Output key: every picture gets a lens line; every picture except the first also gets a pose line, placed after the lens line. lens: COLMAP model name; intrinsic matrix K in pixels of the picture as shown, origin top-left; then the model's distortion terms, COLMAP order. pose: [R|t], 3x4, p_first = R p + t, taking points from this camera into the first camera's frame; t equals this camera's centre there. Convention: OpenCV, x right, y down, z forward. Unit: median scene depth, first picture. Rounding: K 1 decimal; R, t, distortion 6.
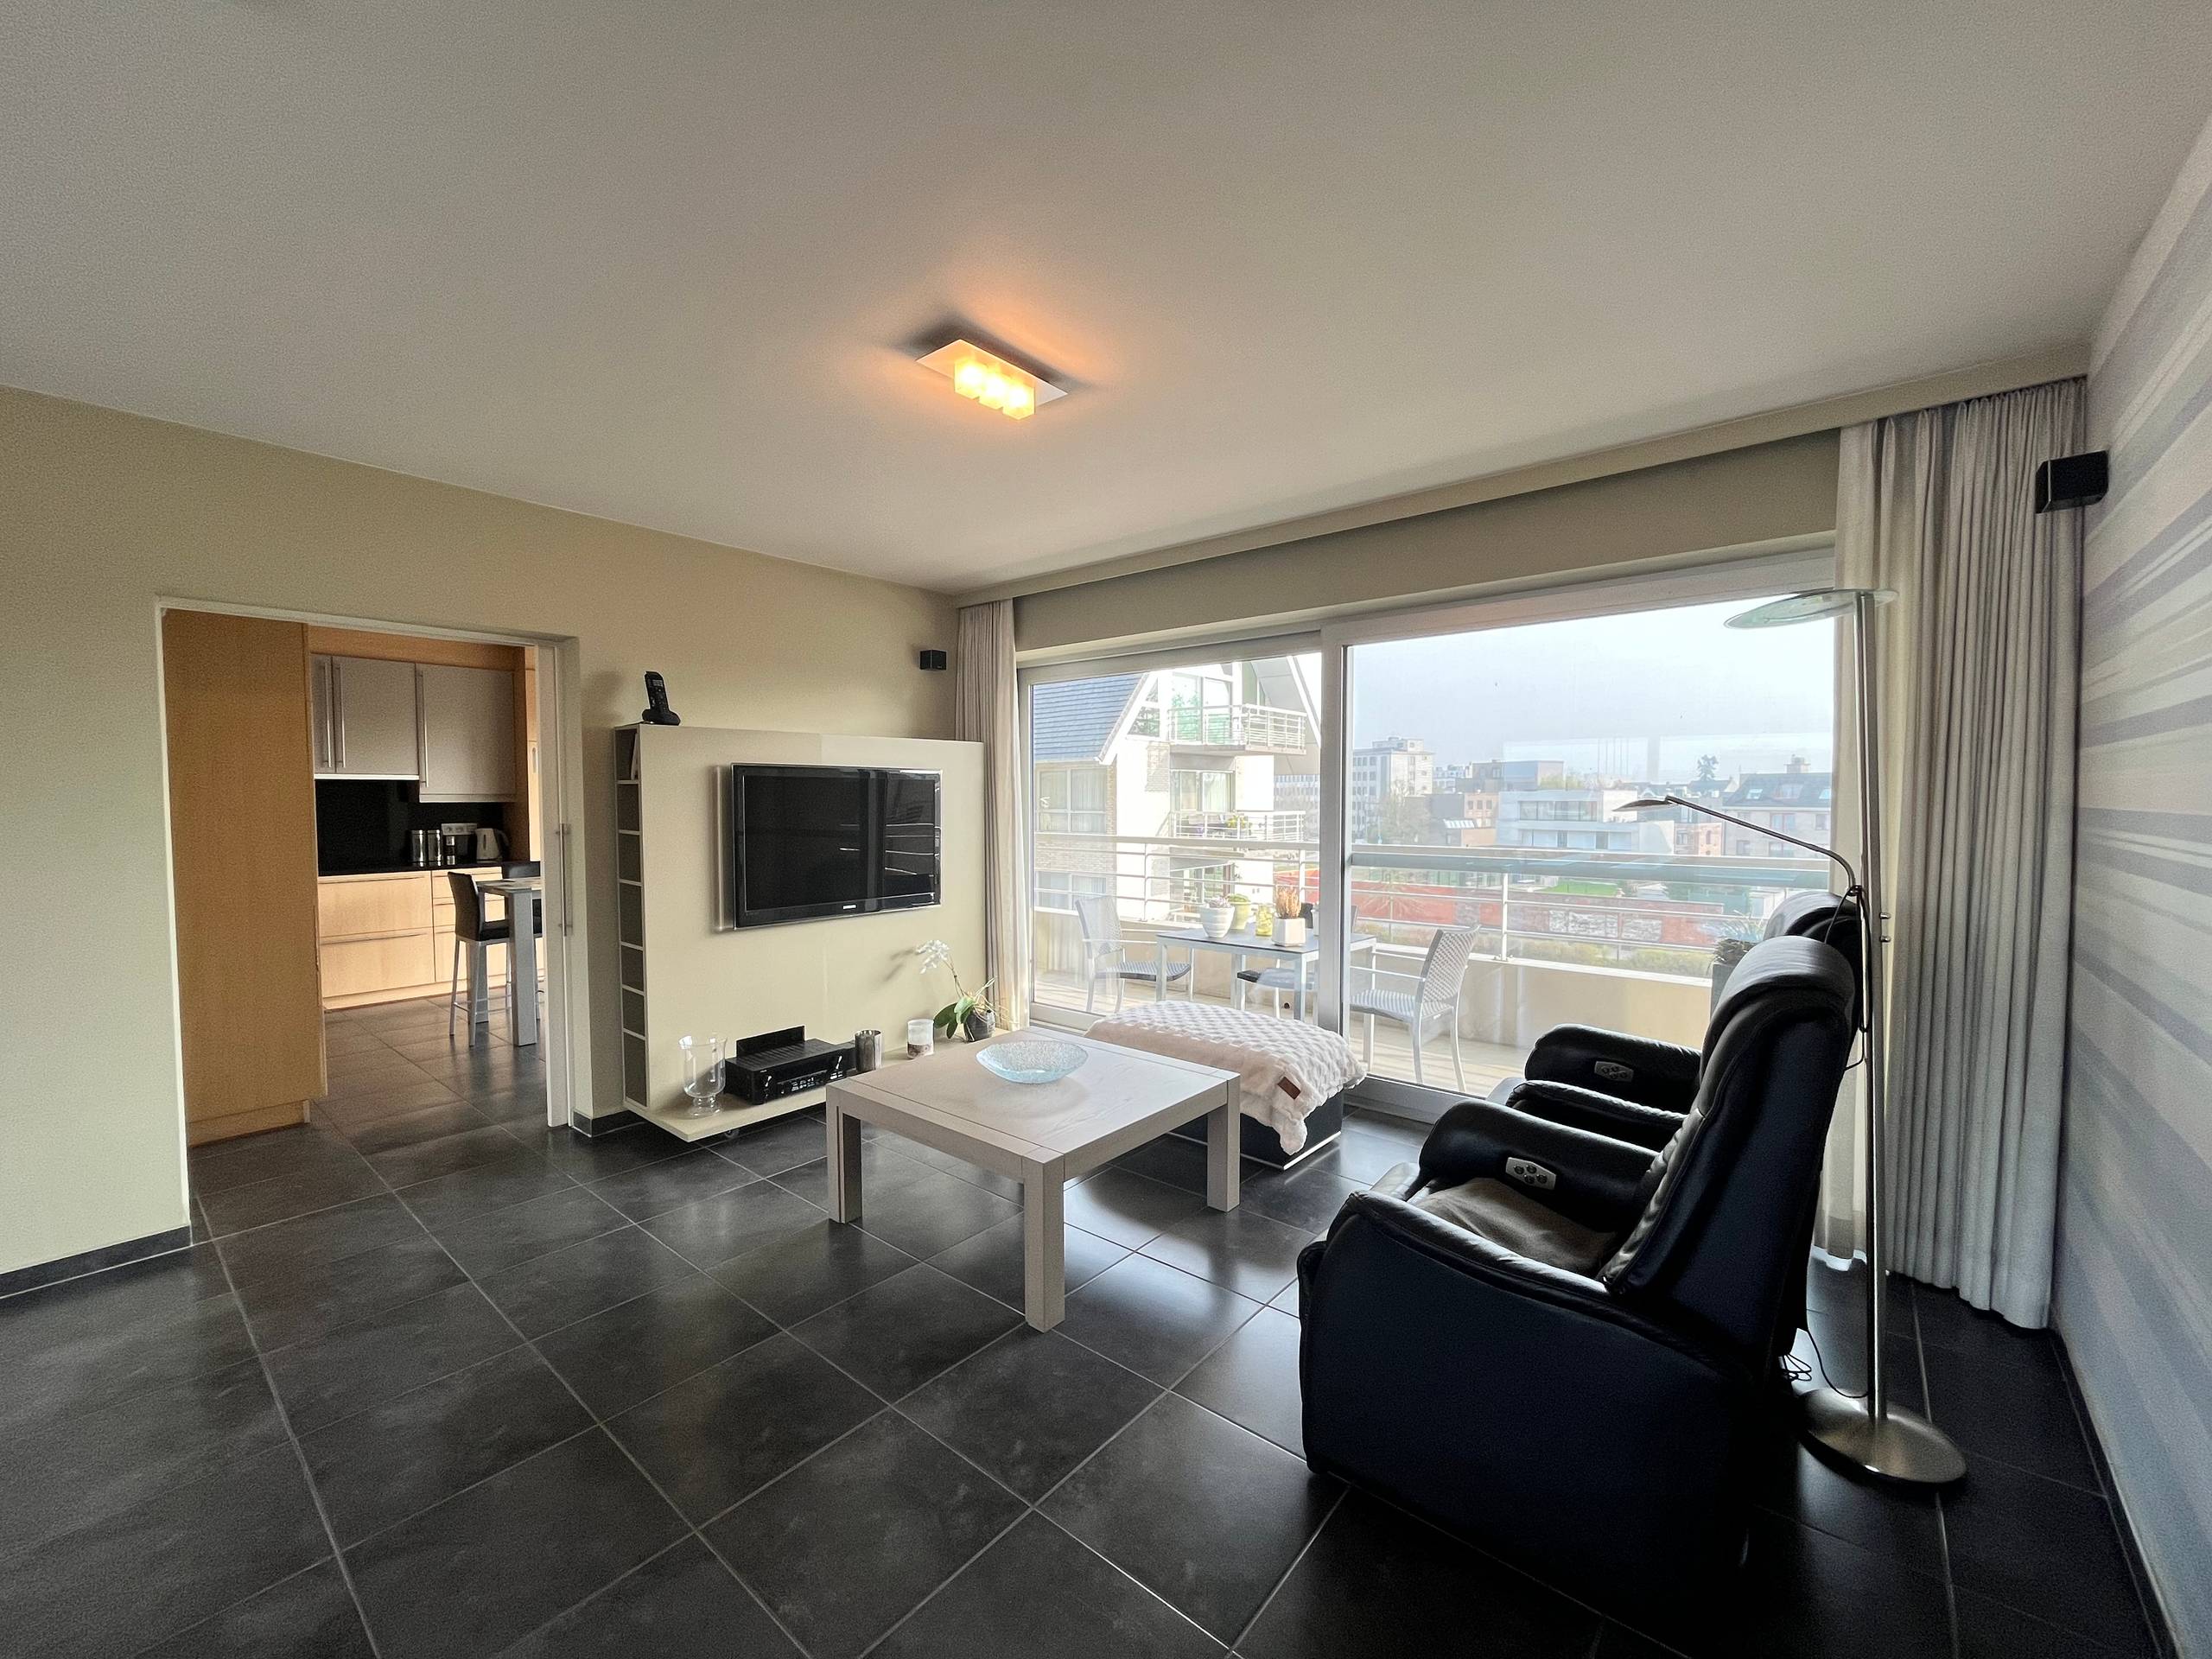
lens RADIAL K [[889.5, 0, 1106.0], [0, 889.5, 829.5], [0, 0, 1]] dist [-0.002131, -0.000549]
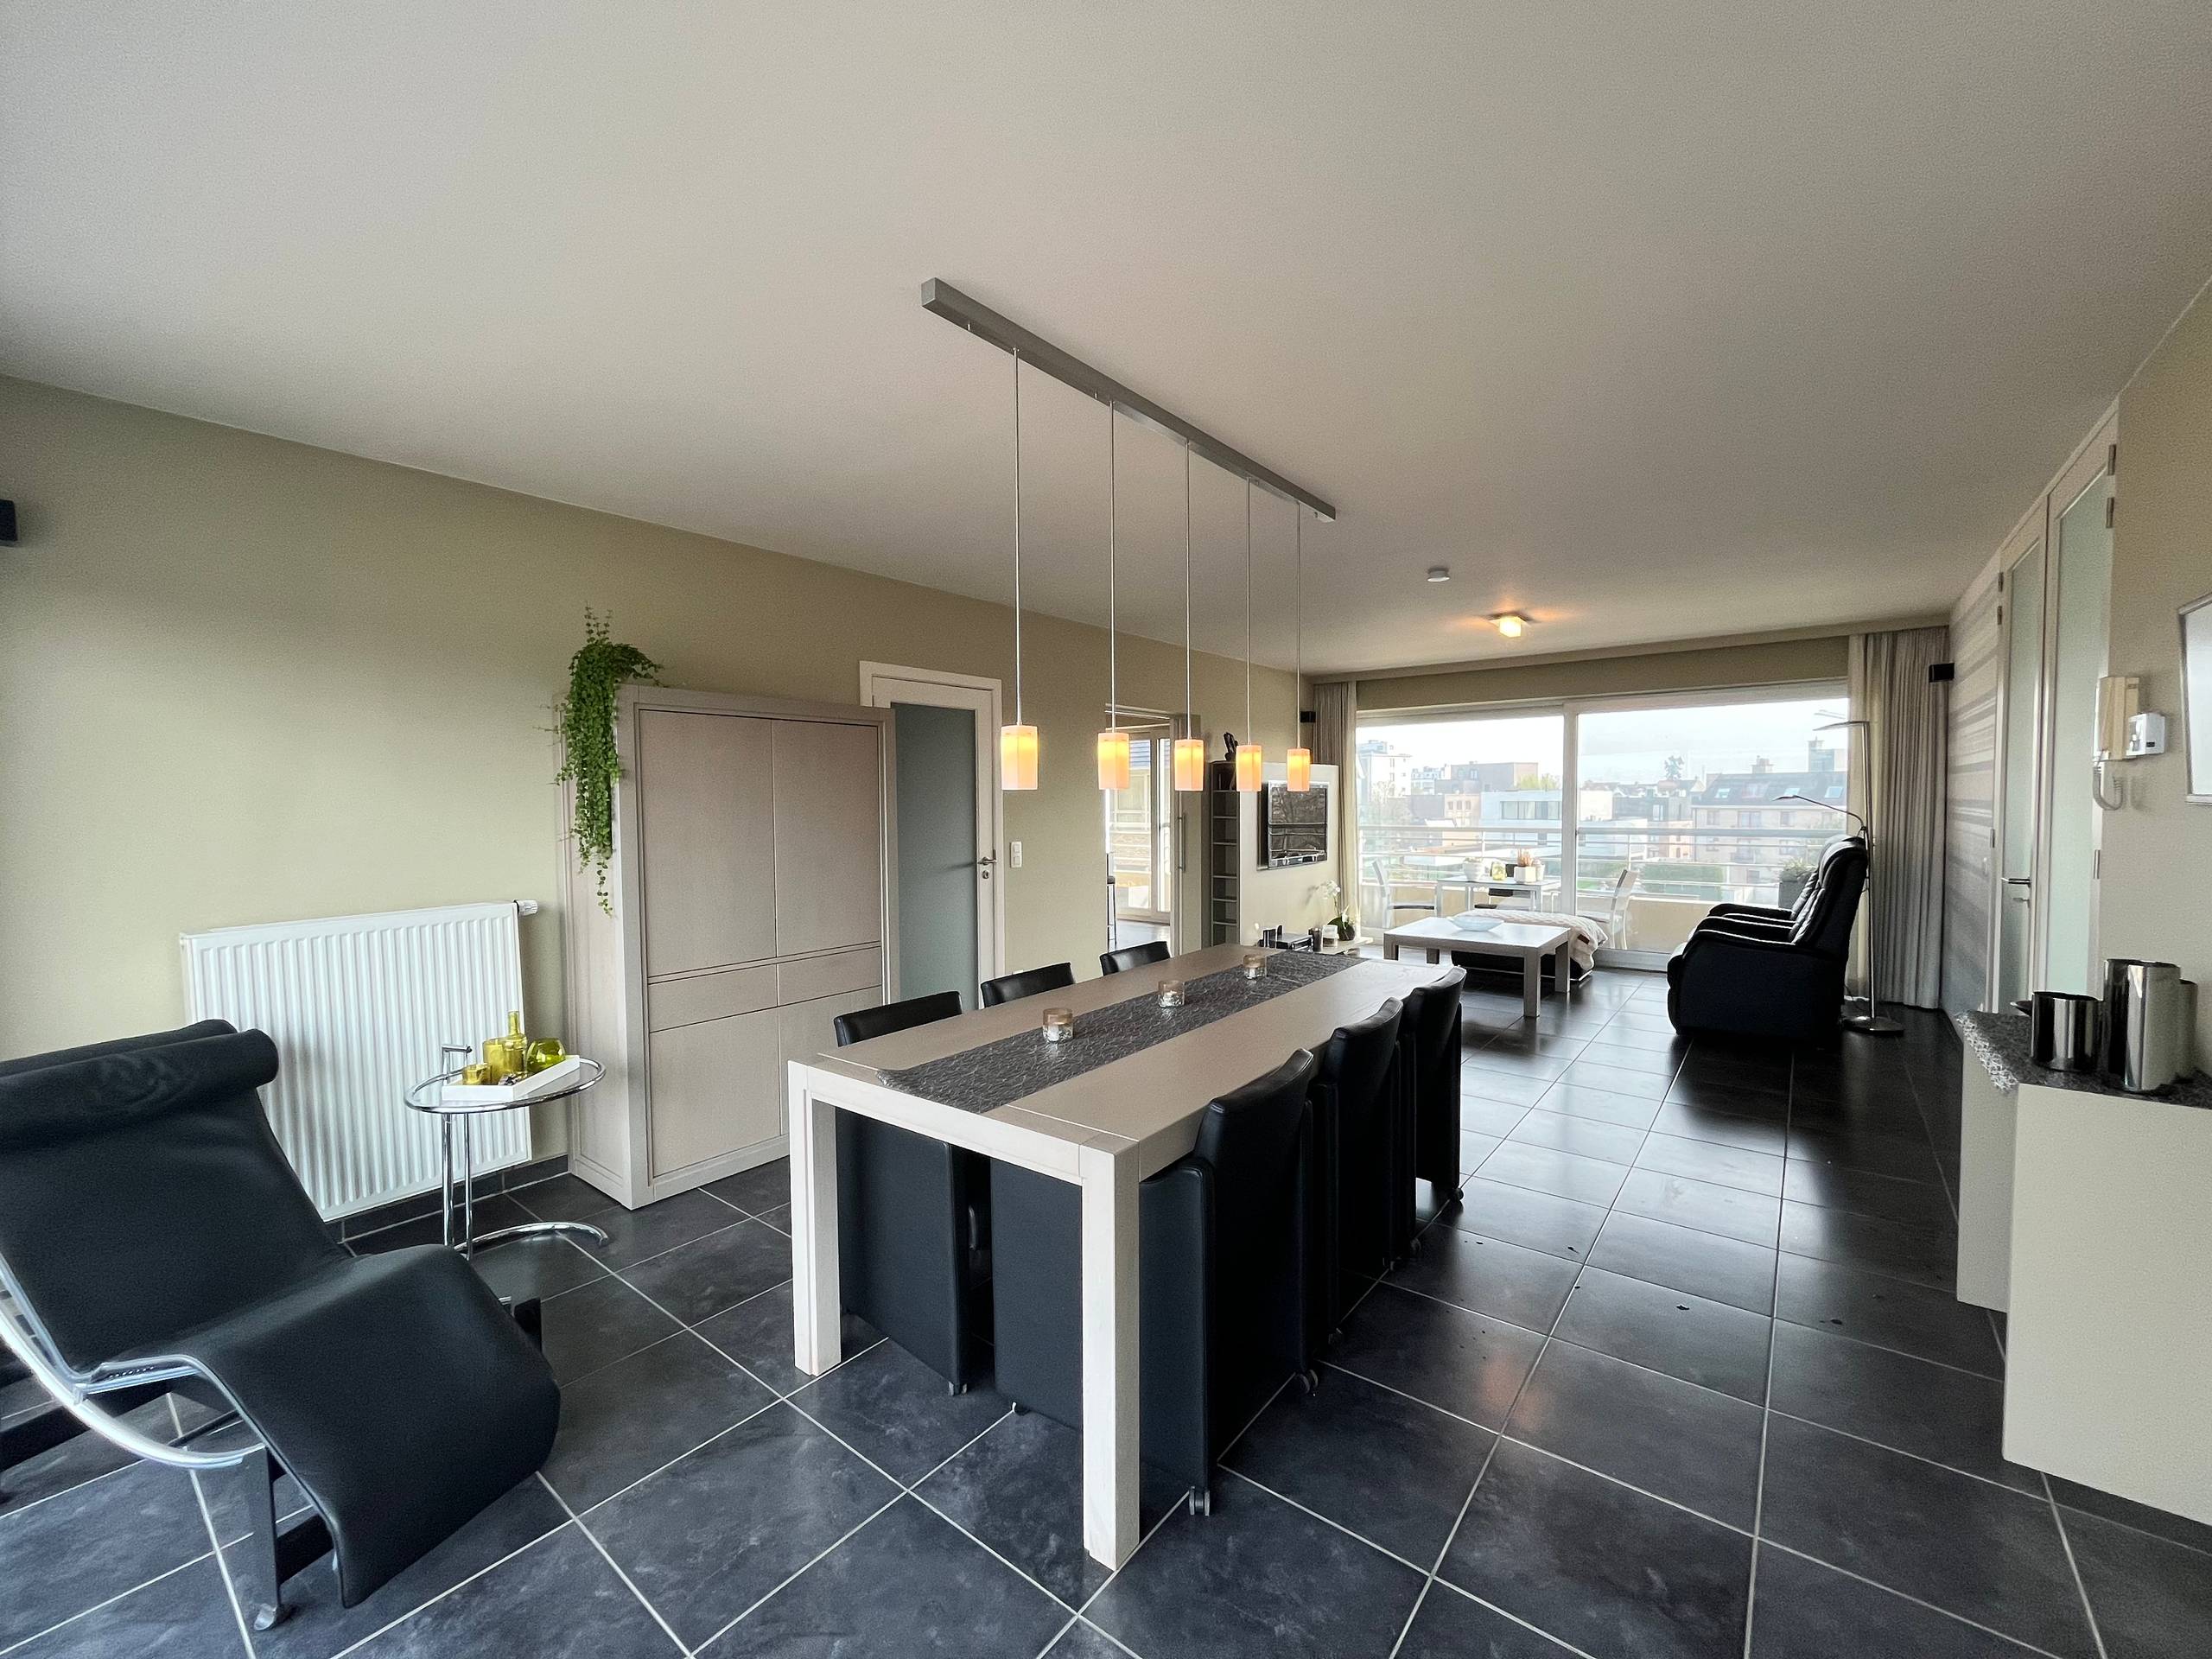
lens RADIAL K [[889.1, 0, 1106.0], [0, 889.1, 829.5], [0, 0, 1]] dist [0.001593, 0.000147]
pose [[0.999549, -0.006785, 0.029259, -1.214828], [0.006875, 0.999972, -0.002975, 0.046965], [-0.029238, 0.003175, 0.999567, -1.297935]]
